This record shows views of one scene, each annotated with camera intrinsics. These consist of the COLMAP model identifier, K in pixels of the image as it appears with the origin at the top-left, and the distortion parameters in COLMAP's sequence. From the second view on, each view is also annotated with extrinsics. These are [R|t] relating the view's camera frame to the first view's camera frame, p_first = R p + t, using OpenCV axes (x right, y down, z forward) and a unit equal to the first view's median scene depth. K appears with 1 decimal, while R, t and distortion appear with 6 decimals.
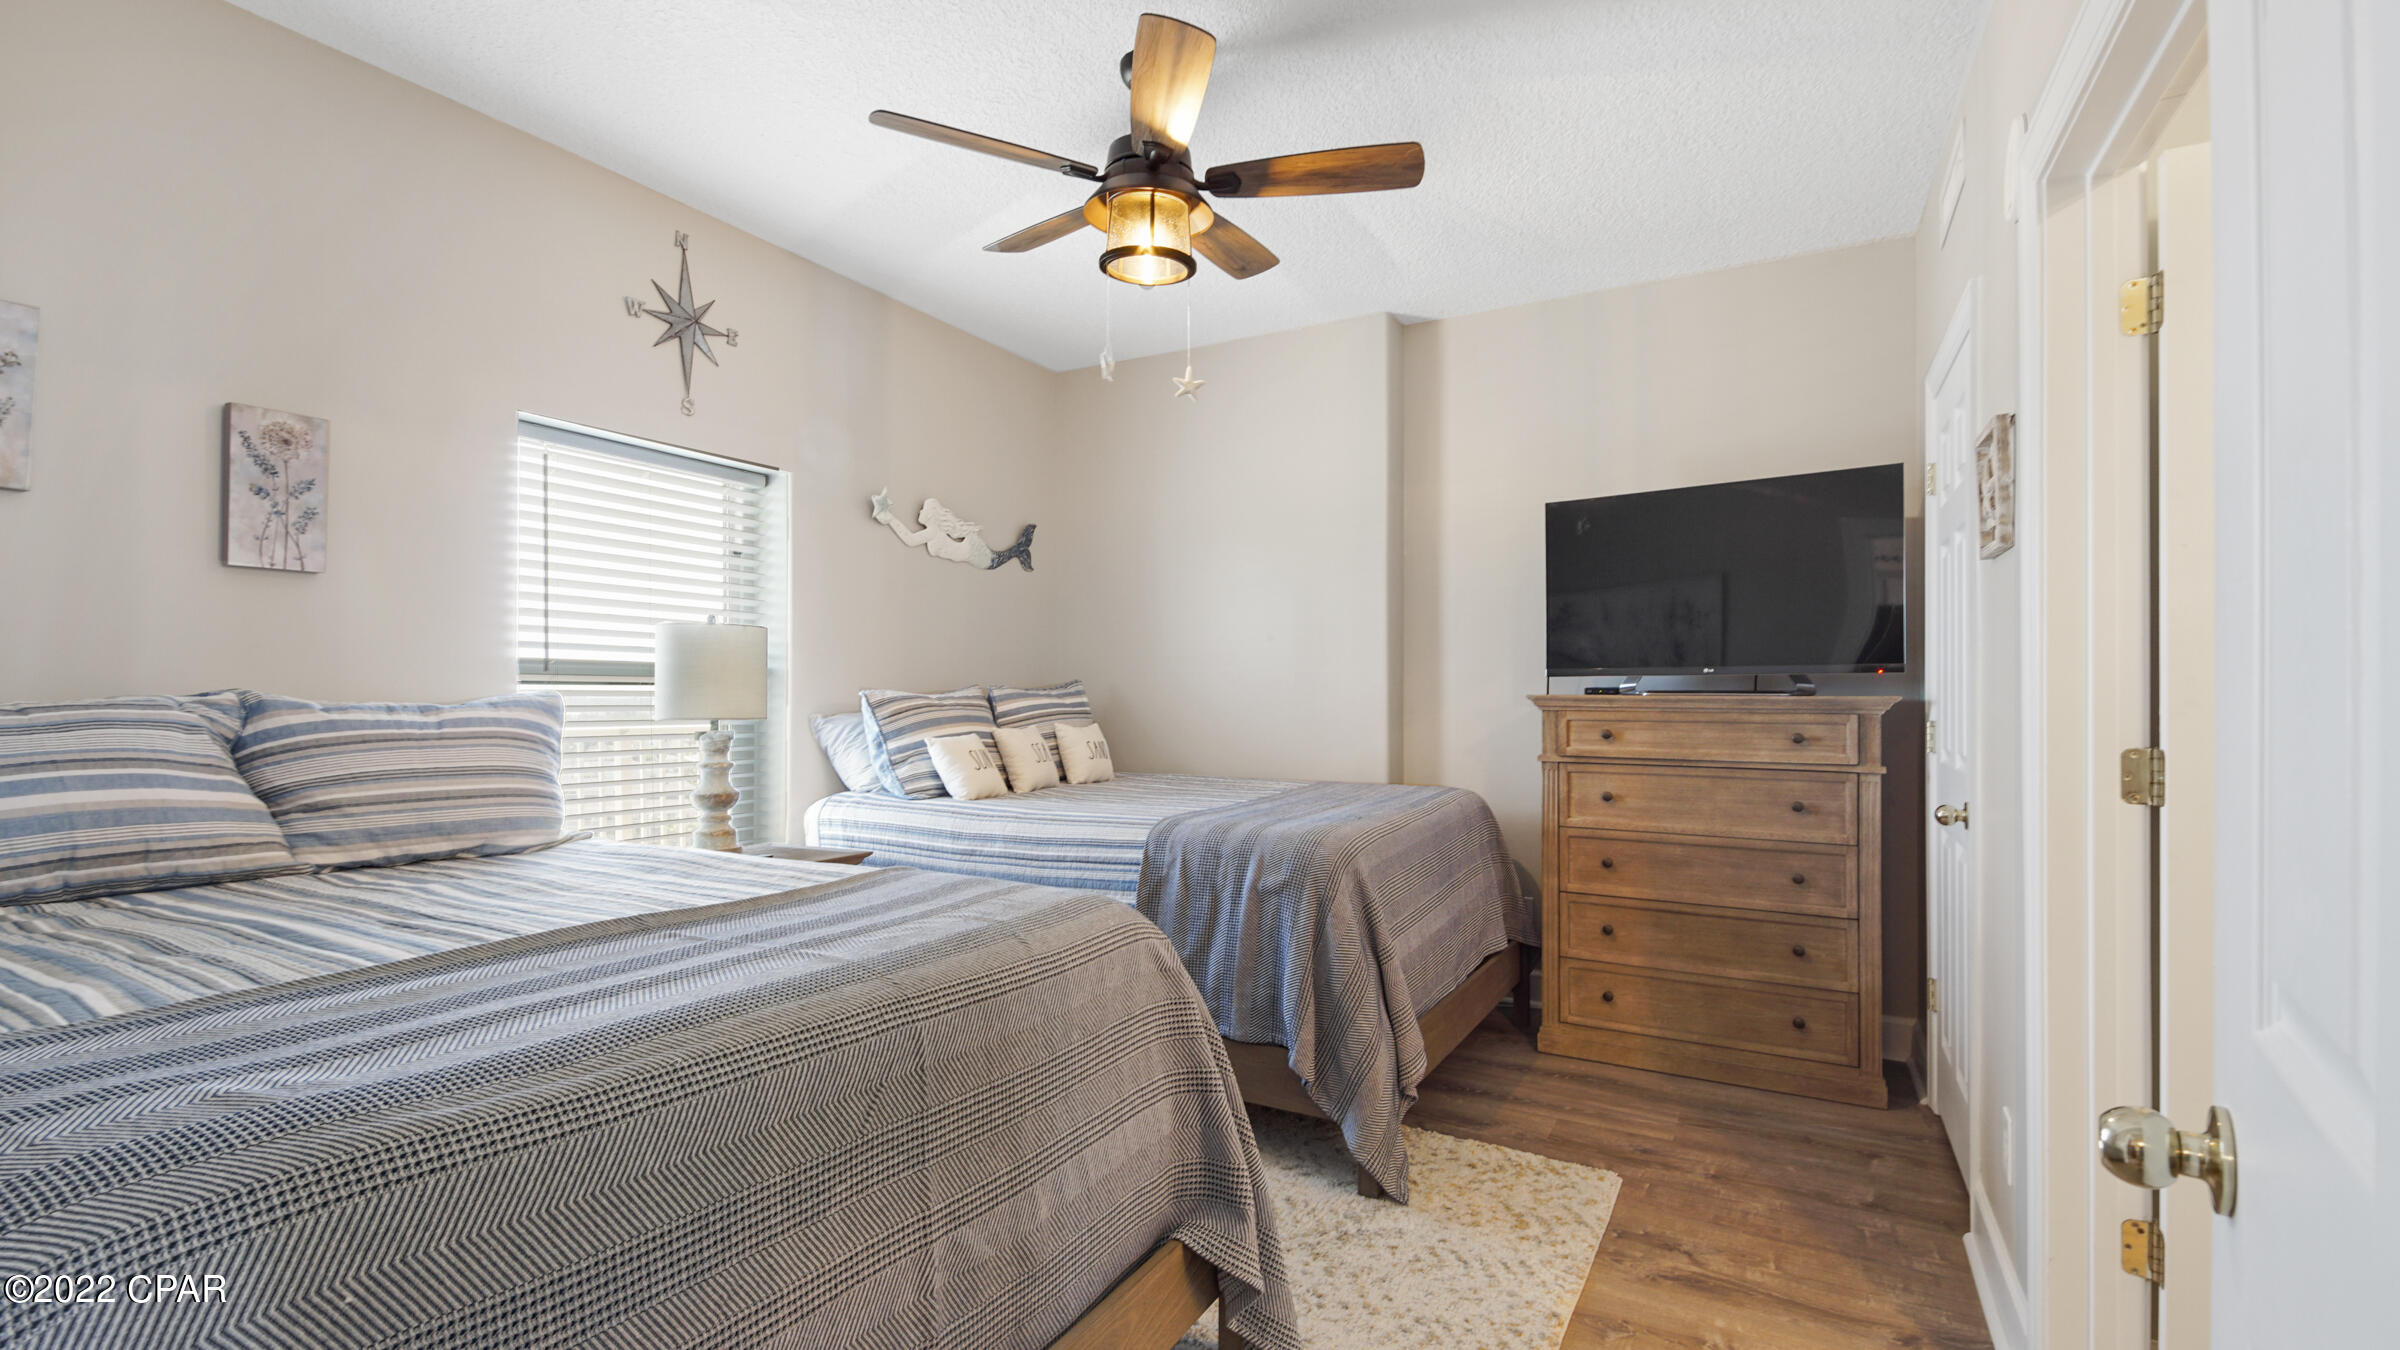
lens RADIAL K [[1055.7, 0, 1200.2], [0, 1055.7, 691.3], [0, 0, 1]] dist [0.022632, -0.013890]
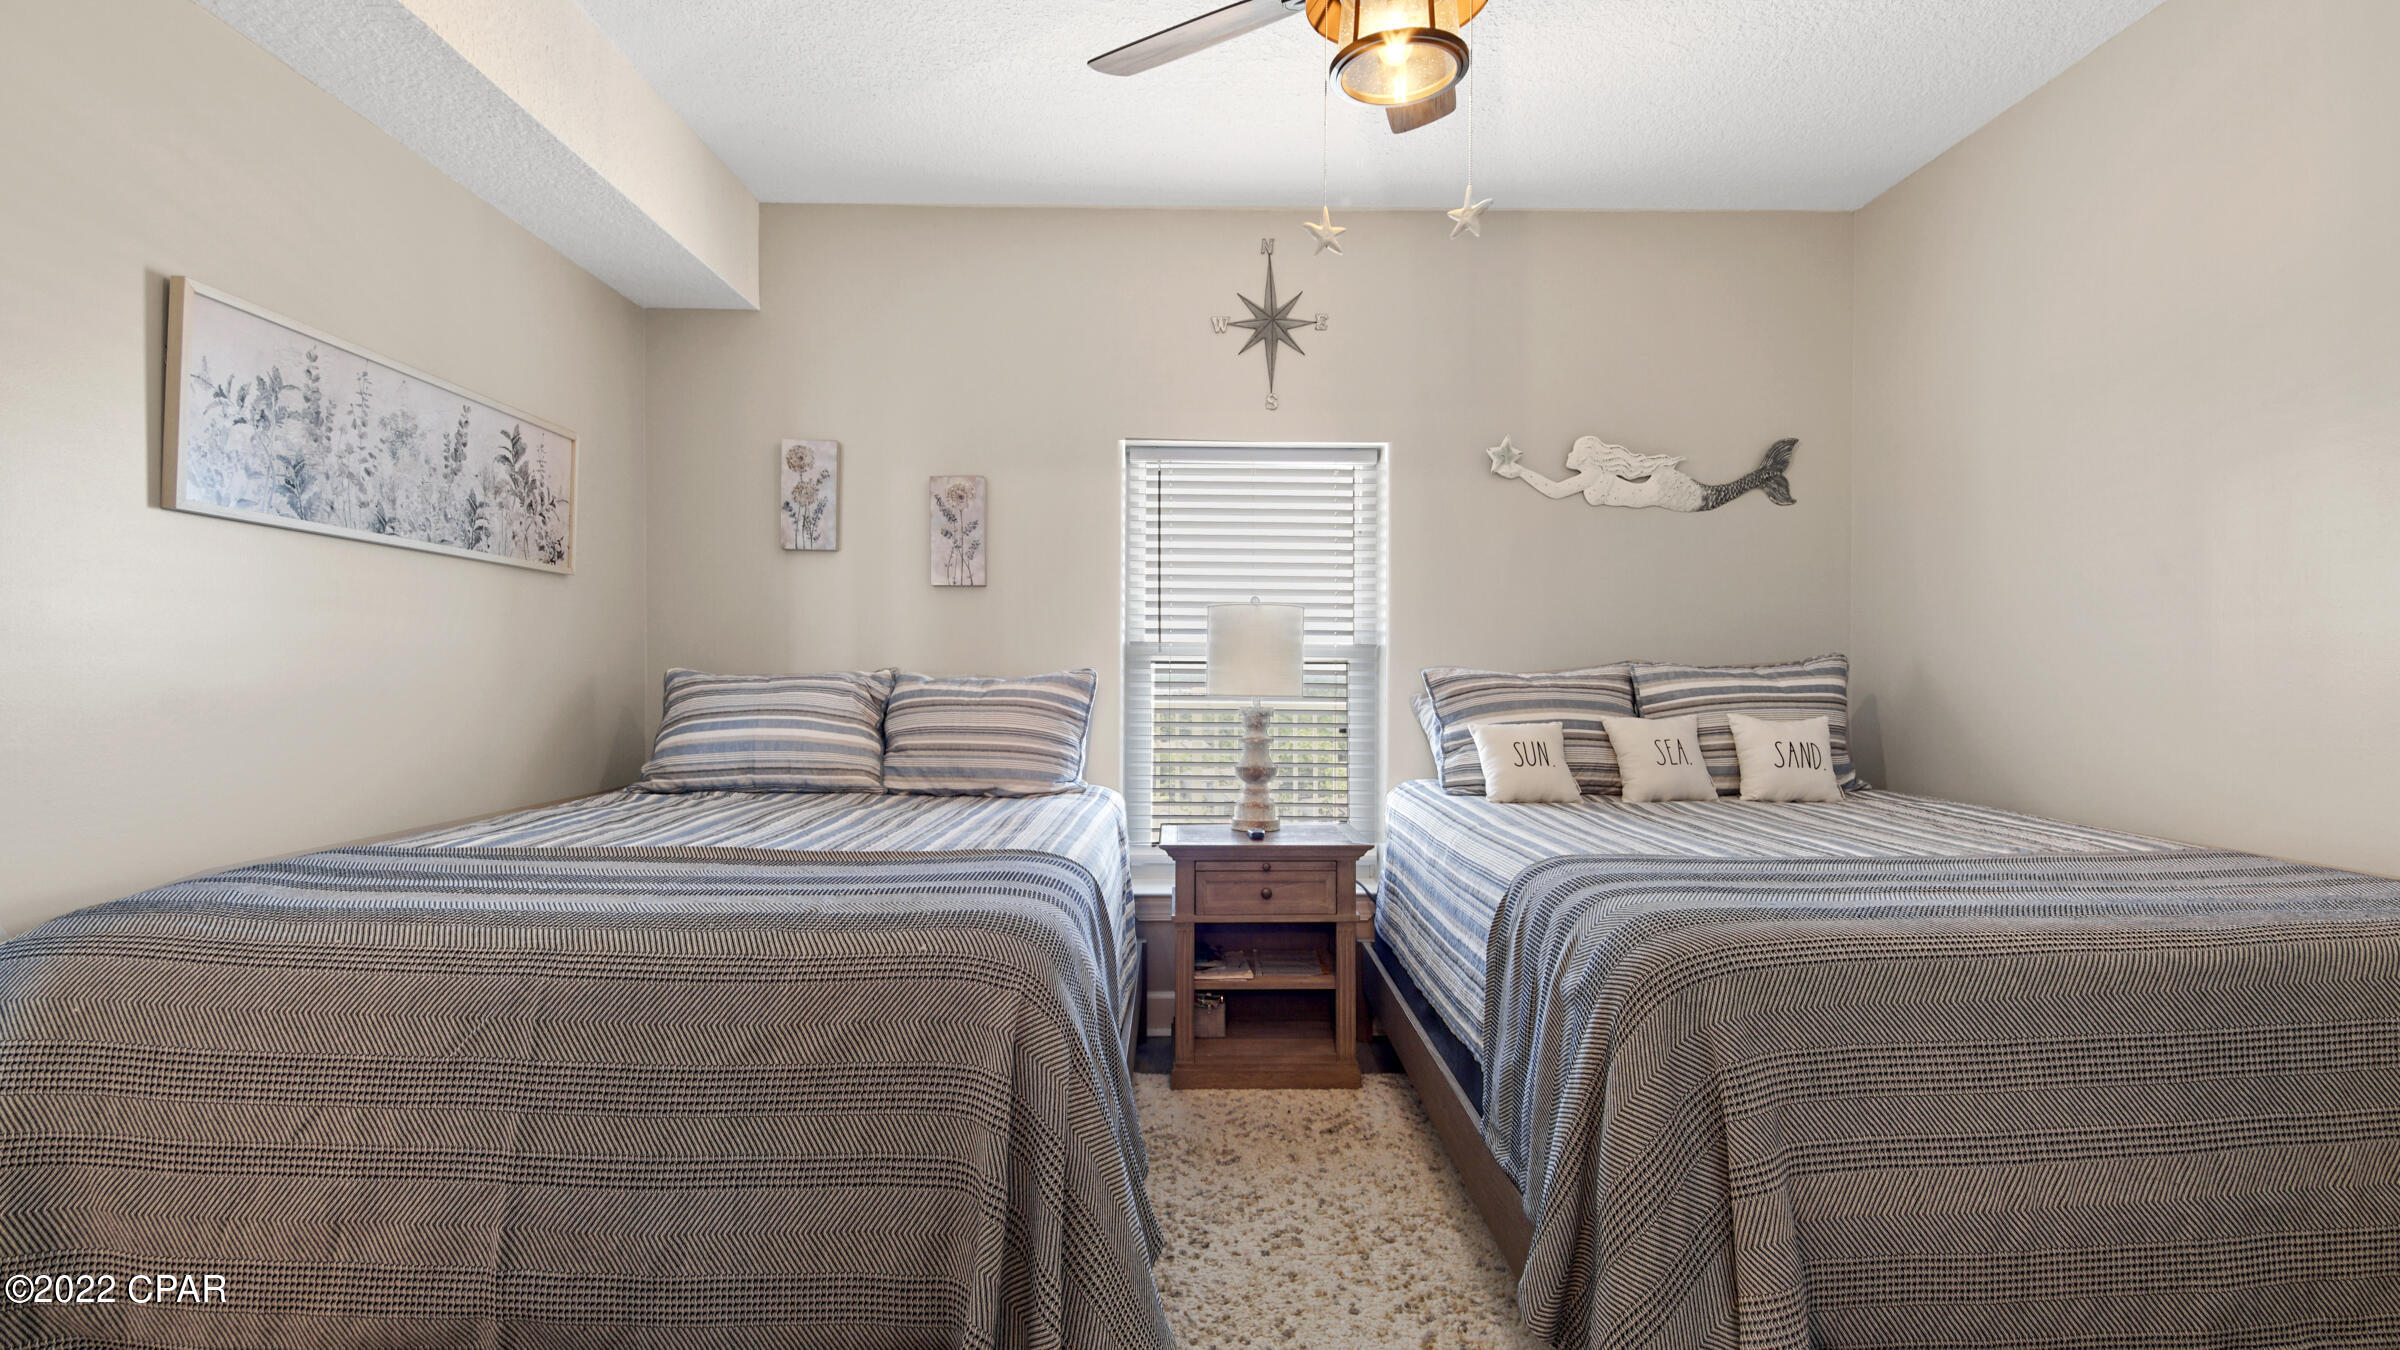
lens RADIAL K [[1055.7, 0, 1196.7], [0, 1055.7, 659.4], [0, 0, 1]] dist [0.022632, -0.013890]
pose [[0.491847, -0.007874, -0.870646, 0.397713], [-0.000437, 0.999957, -0.009290, 0.000102], [0.870682, 0.004949, 0.491822, 0.412618]]
